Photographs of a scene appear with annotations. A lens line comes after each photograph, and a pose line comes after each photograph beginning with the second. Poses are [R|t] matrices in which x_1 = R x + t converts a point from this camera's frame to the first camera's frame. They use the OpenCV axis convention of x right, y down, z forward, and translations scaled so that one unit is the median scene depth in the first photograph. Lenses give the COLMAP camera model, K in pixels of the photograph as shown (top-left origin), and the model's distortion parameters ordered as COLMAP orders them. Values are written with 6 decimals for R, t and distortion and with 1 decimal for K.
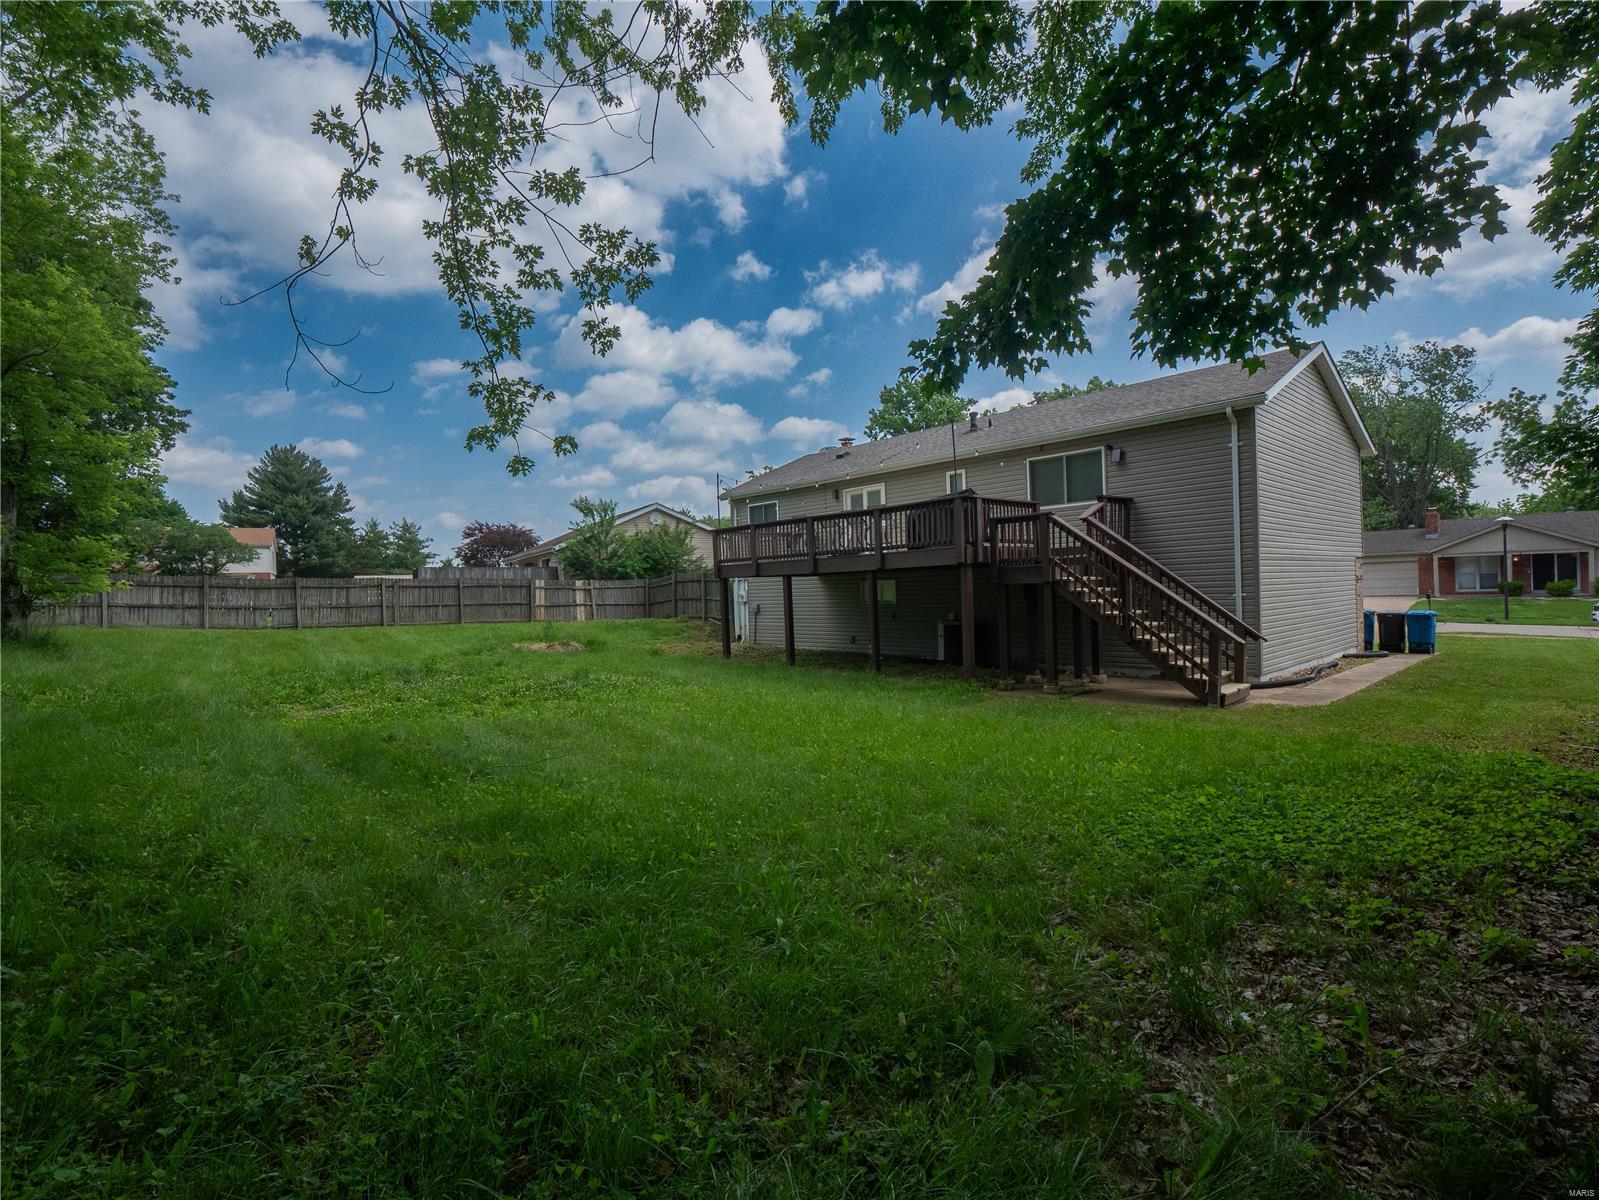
lens RADIAL K [[751.7, 0, 799.5], [0, 751.7, 600.0], [0, 0, 1]] dist [-0.001256, -0.000896]
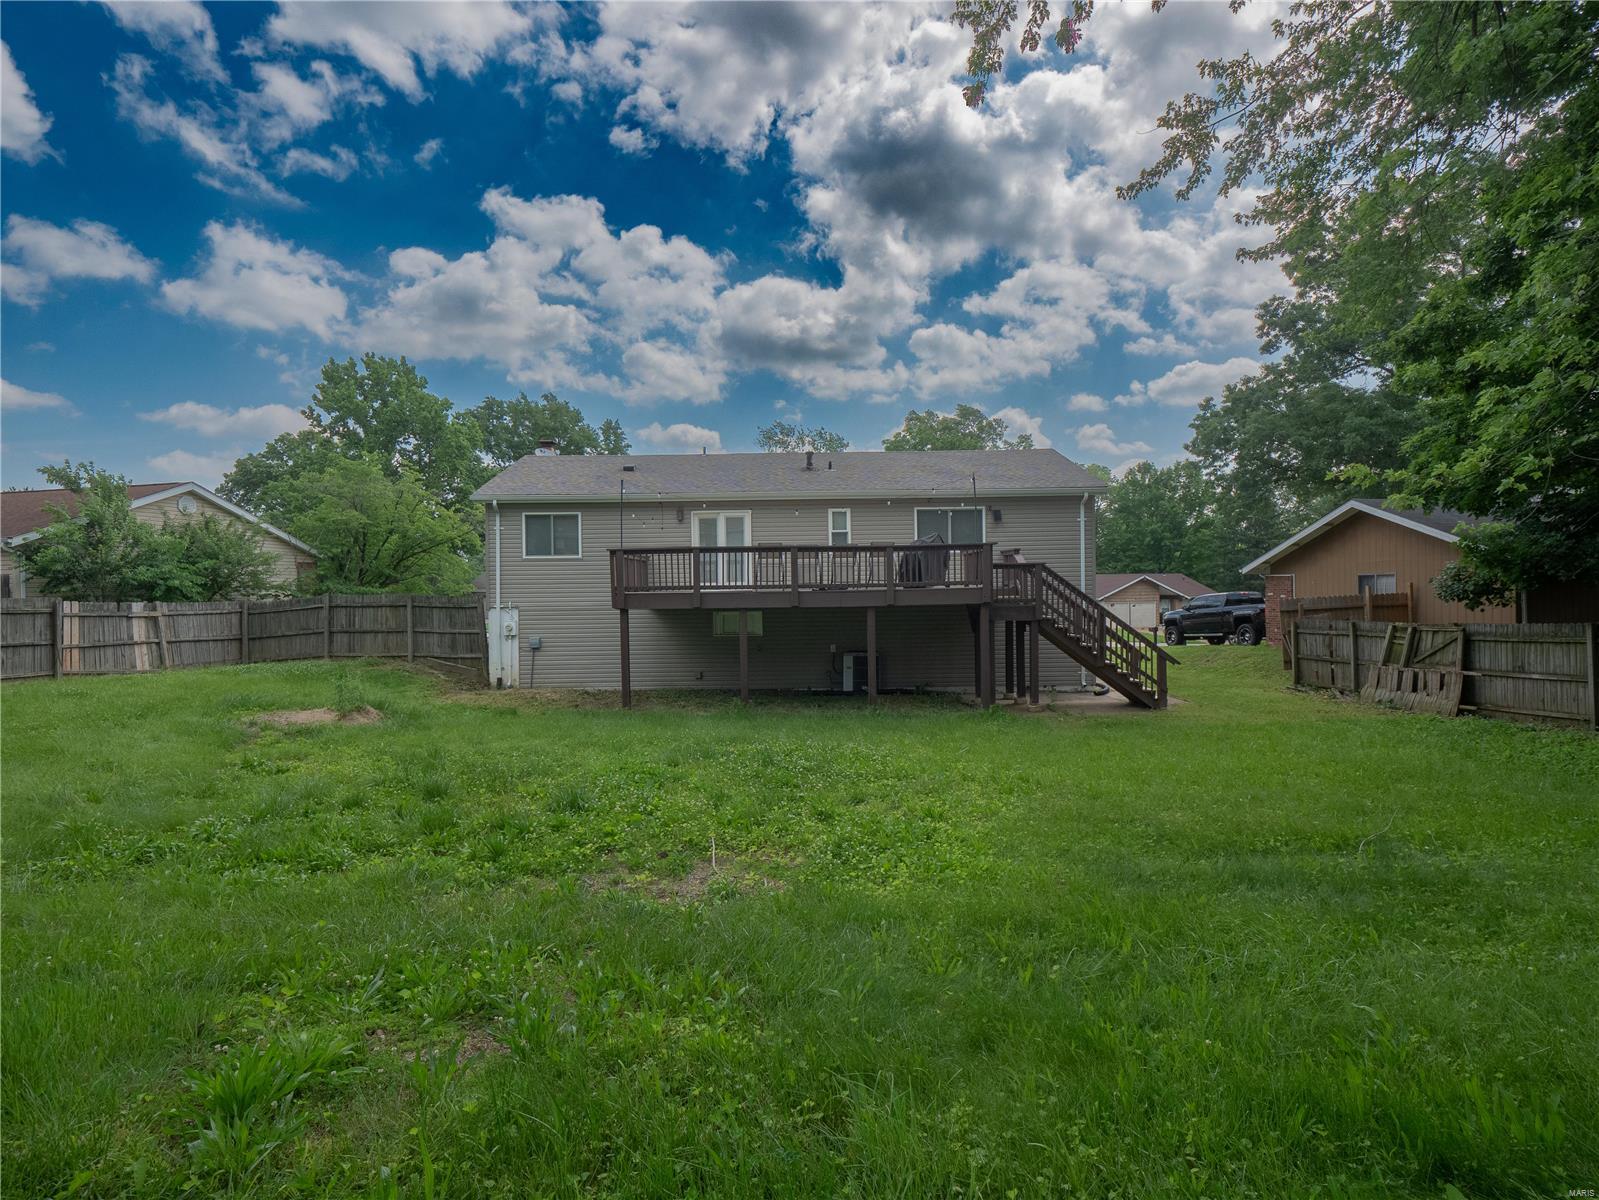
lens RADIAL K [[751.7, 0, 799.5], [0, 751.7, 600.0], [0, 0, 1]] dist [-0.001256, -0.000896]
pose [[0.680243, 0.014387, 0.732846, -0.523404], [0.002752, 0.999750, -0.022181, -0.018594], [-0.732982, 0.017106, 0.680033, 0.286758]]
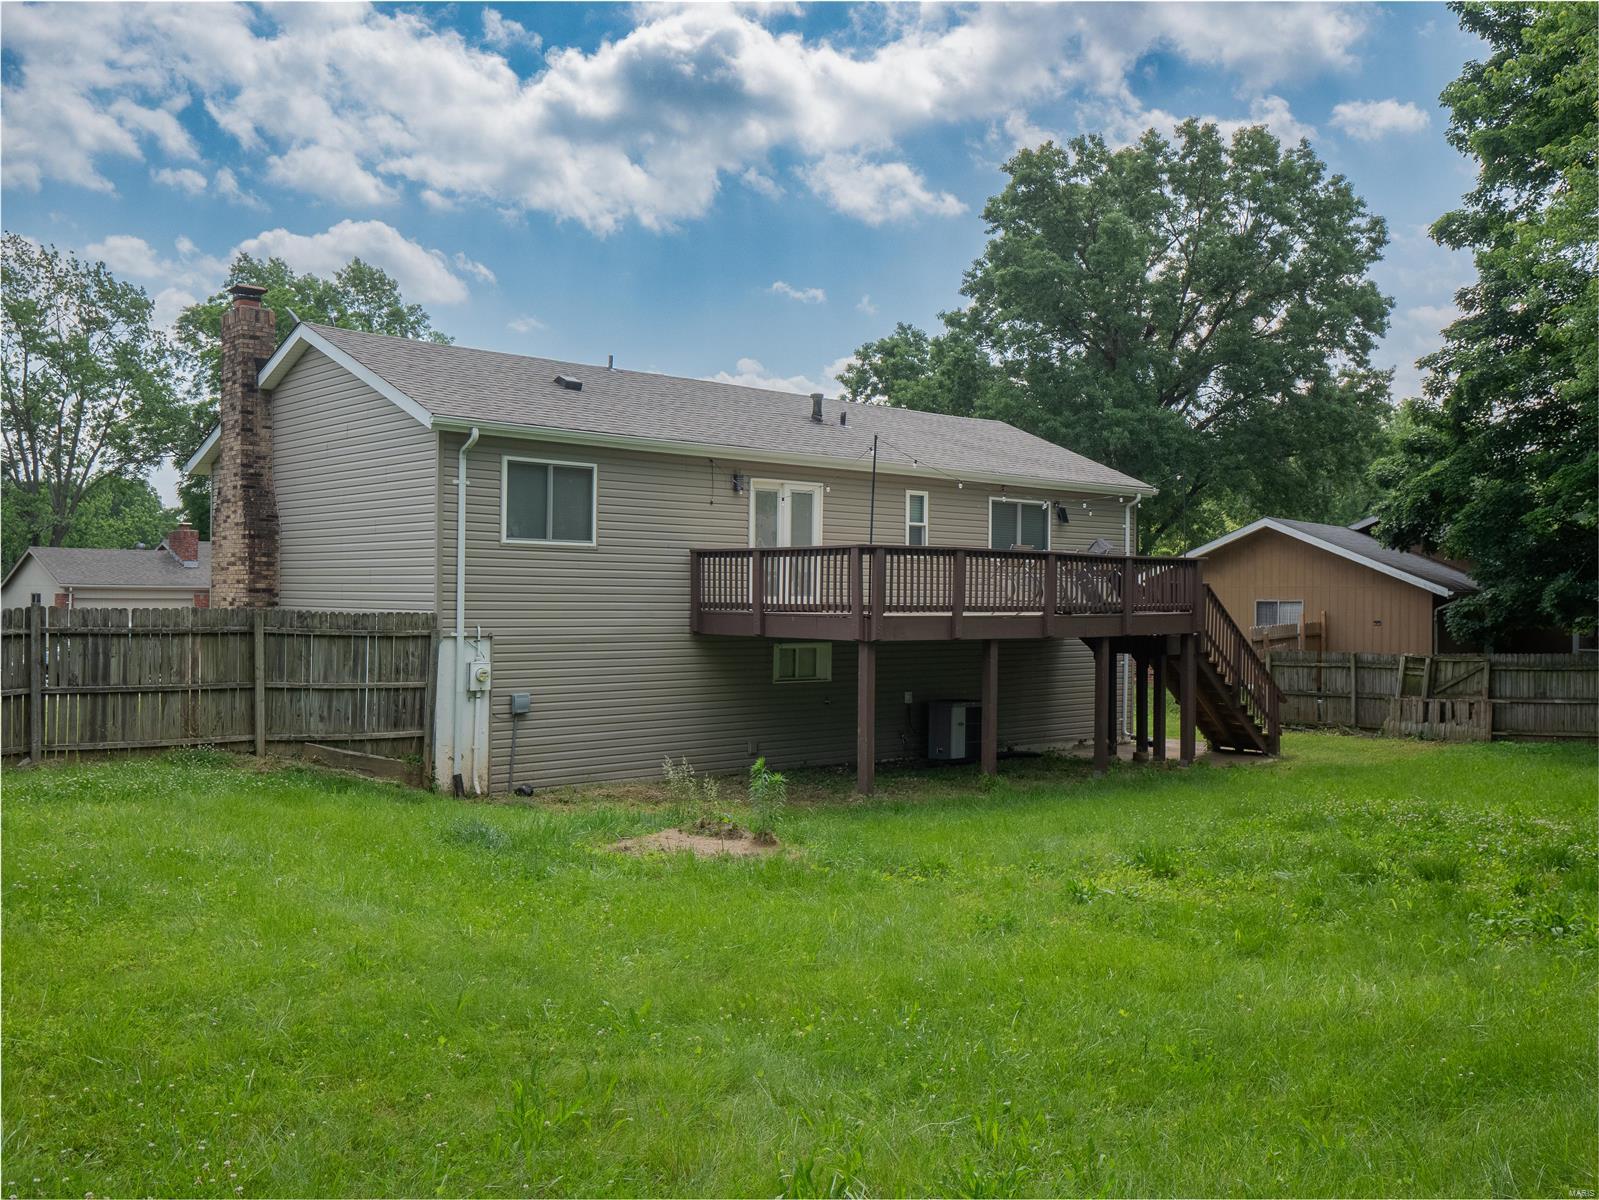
lens RADIAL K [[1448.7, 0, 799.5], [0, 1448.7, 600.0], [0, 0, 1]] dist [0.038218, 0.004119]
pose [[-0.004009, 0.027571, 0.999612, -1.017034], [0.005303, 0.999606, -0.027550, -0.027841], [-0.999978, 0.005190, -0.004154, 0.977121]]
